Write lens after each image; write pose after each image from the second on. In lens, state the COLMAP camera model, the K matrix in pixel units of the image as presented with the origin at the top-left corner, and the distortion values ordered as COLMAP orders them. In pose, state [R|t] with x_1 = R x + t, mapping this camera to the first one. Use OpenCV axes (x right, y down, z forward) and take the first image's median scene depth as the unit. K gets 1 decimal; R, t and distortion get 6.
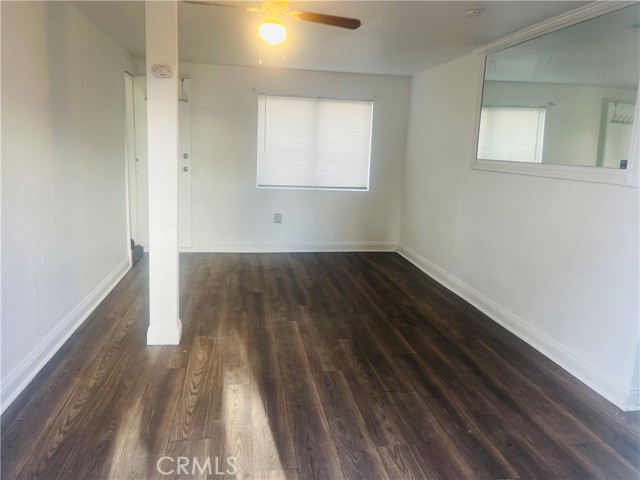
lens RADIAL K [[488.9, 0, 325.5], [0, 488.9, 240.9], [0, 0, 1]] dist [0.053296, -0.072465]
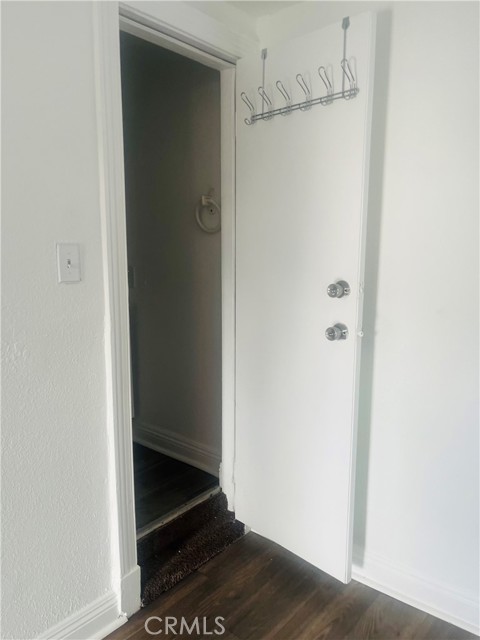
lens RADIAL K [[488.9, 0, 239.2], [0, 488.9, 323.5], [0, 0, 1]] dist [0.053296, -0.072465]
pose [[0.647309, 0.077627, -0.758264, -0.154544], [-0.118558, 0.992947, 0.000444, -0.223893], [0.752951, 0.089611, 0.651947, 1.180341]]
